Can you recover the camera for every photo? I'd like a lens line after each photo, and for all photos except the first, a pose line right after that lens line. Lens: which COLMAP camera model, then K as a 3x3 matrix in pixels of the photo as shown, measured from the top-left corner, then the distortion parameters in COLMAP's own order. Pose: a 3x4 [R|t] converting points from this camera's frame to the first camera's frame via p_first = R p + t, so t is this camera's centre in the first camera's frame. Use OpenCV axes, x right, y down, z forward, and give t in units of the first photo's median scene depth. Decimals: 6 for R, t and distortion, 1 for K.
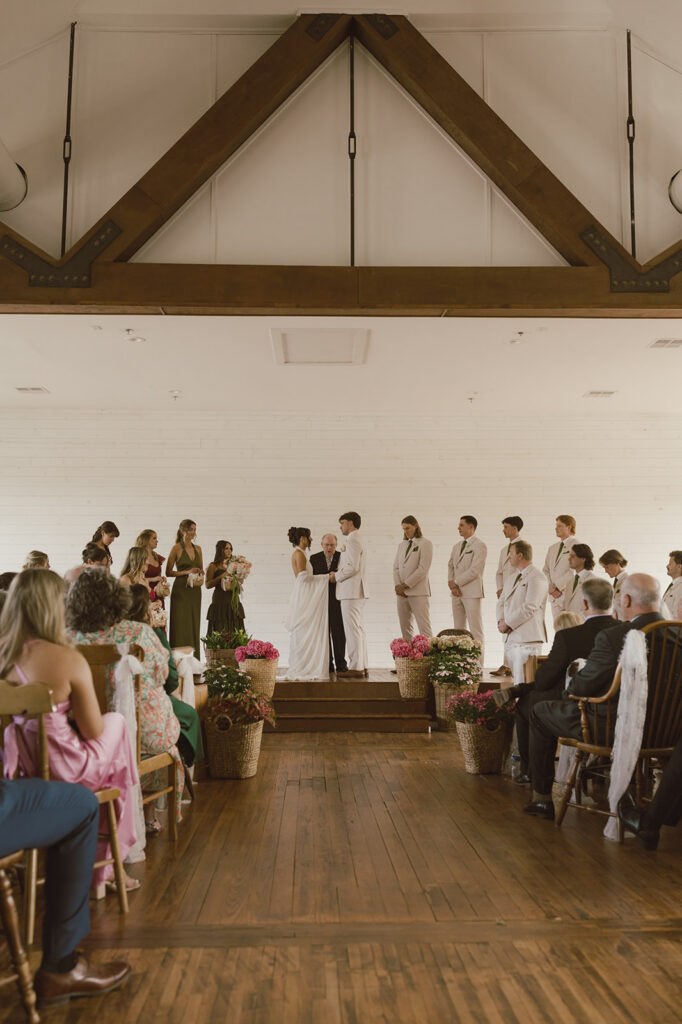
lens RADIAL K [[994.9, 0, 342.4], [0, 994.9, 510.5], [0, 0, 1]] dist [0.008188, 0.000000]
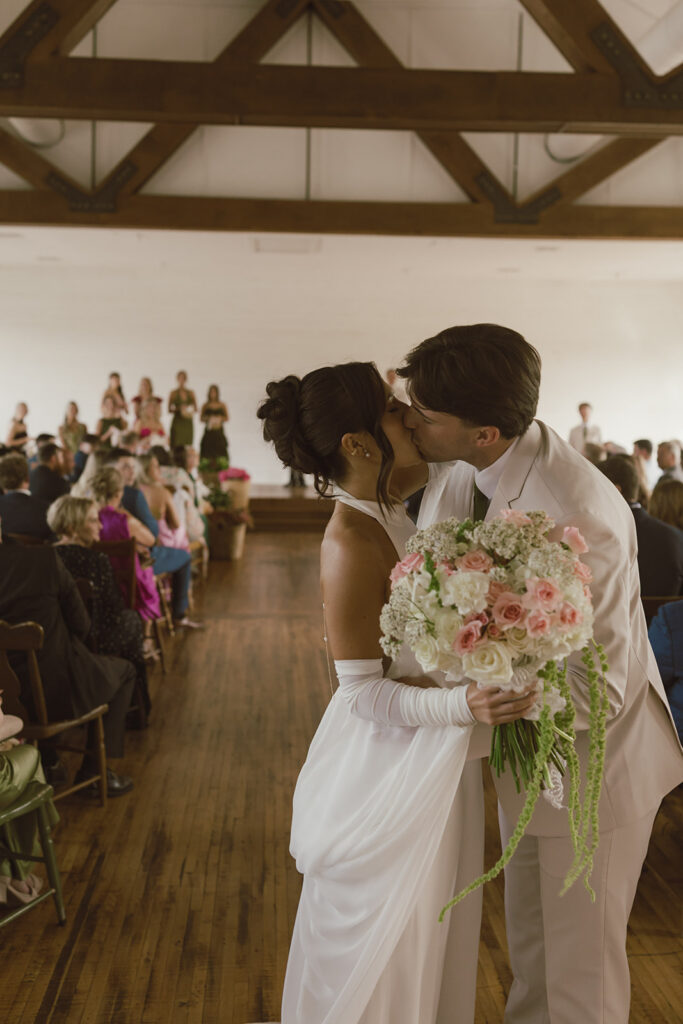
lens RADIAL K [[994.9, 0, 351.5], [0, 994.9, 510.0], [0, 0, 1]] dist [0.008188, 0.000000]
pose [[0.998676, 0.014038, 0.049484, 0.007414], [-0.023289, 0.981183, 0.191669, -0.079520], [-0.045862, -0.192567, 0.980211, -0.372148]]
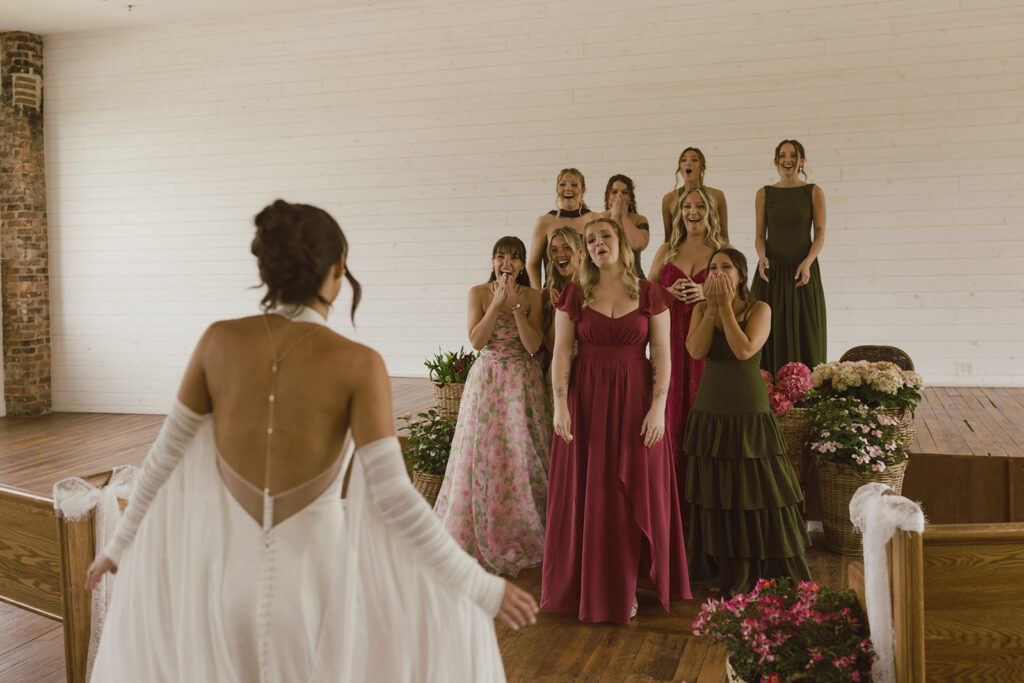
lens RADIAL K [[1085.8, 0, 504.0], [0, 1085.8, 254.7], [0, 0, 1]] dist [0.000197, 0.000000]
pose [[0.940820, -0.020153, -0.338306, 0.132464], [0.058360, 0.992953, 0.103147, -0.002581], [0.333843, -0.116786, 0.935366, 0.416812]]
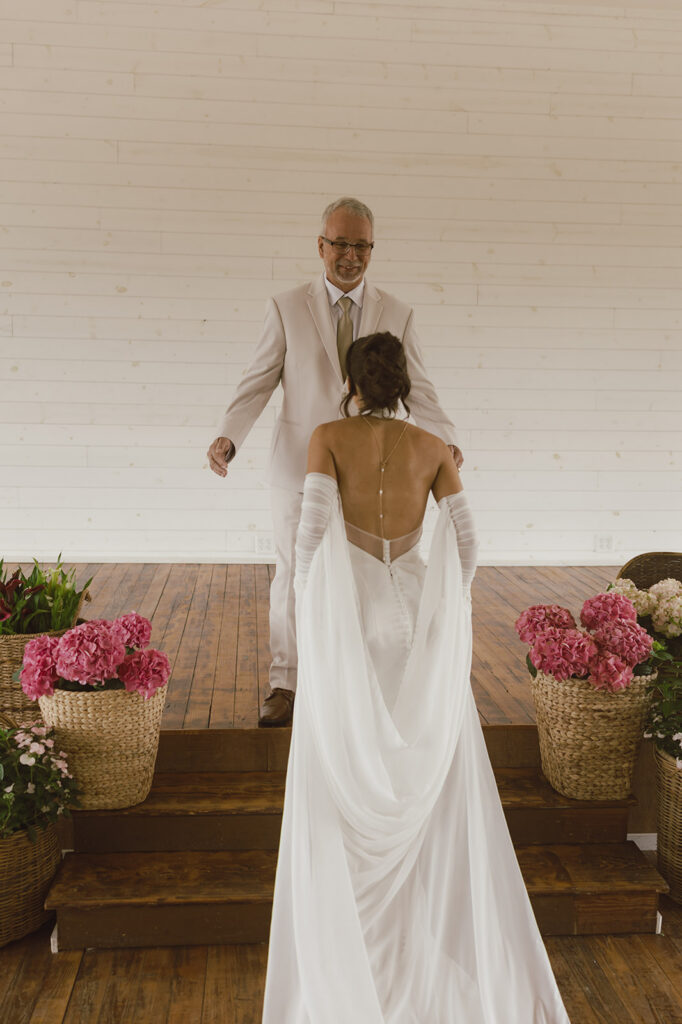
lens RADIAL K [[994.9, 0, 339.0], [0, 994.9, 506.6], [0, 0, 1]] dist [0.008188, 0.000000]
pose [[0.998282, 0.015520, 0.056493, -0.029558], [-0.028467, 0.971287, 0.236203, 0.023342], [-0.051205, -0.237405, 0.970060, 0.711257]]
